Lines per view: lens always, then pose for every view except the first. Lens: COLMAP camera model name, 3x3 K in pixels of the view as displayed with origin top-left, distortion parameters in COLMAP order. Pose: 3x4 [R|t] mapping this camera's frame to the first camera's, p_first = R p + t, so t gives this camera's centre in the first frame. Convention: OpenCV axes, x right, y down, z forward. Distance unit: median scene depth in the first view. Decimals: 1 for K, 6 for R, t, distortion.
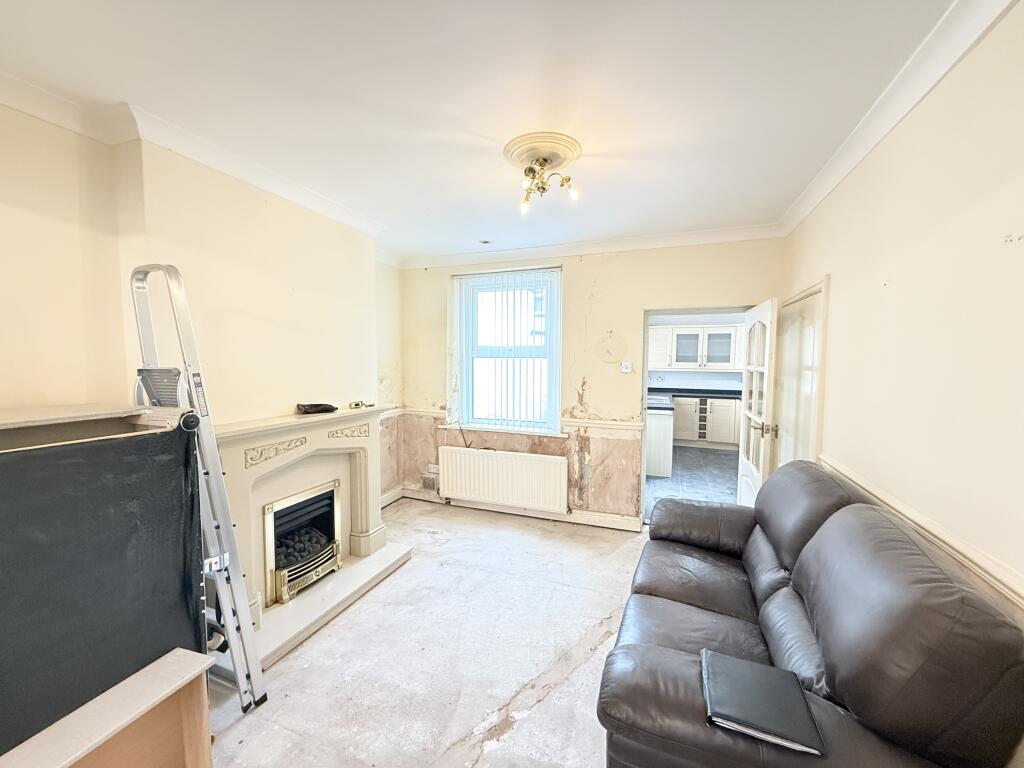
lens RADIAL K [[406.6, 0, 509.4], [0, 406.6, 386.1], [0, 0, 1]] dist [0.002343, 0.000397]
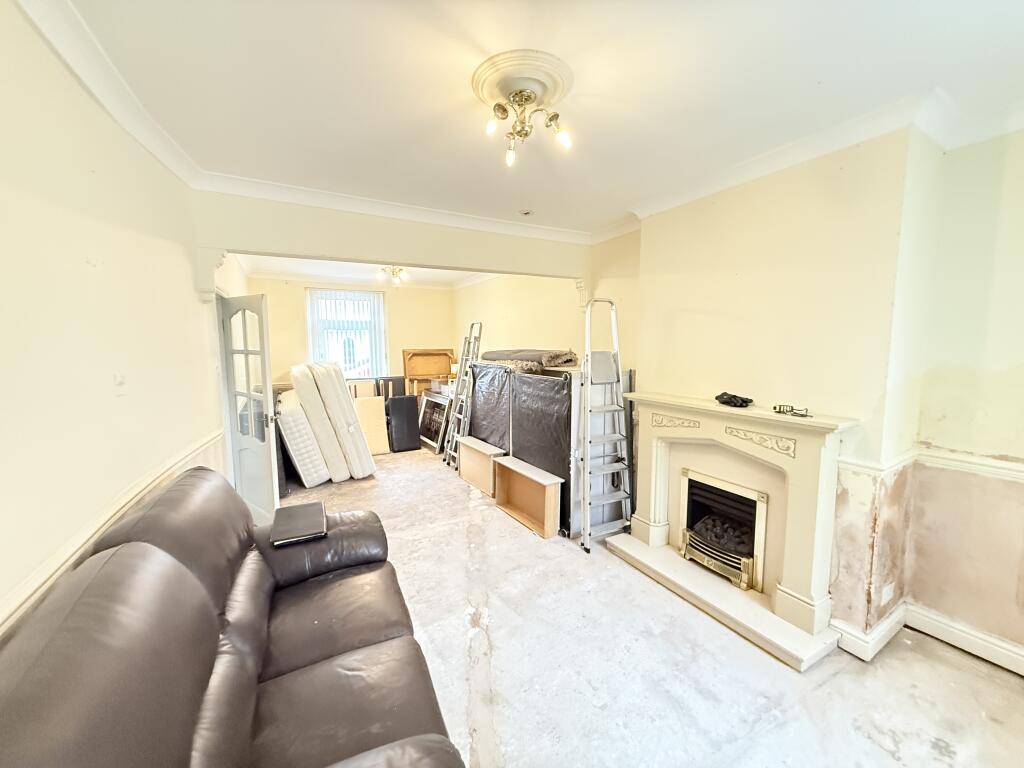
lens RADIAL K [[406.6, 0, 509.4], [0, 406.6, 386.1], [0, 0, 1]] dist [0.002343, 0.000397]
pose [[-0.646797, 0.069326, -0.759505, 0.870620], [-0.053965, 0.989204, 0.136249, -0.117661], [0.760751, 0.129112, -0.636073, 1.828620]]
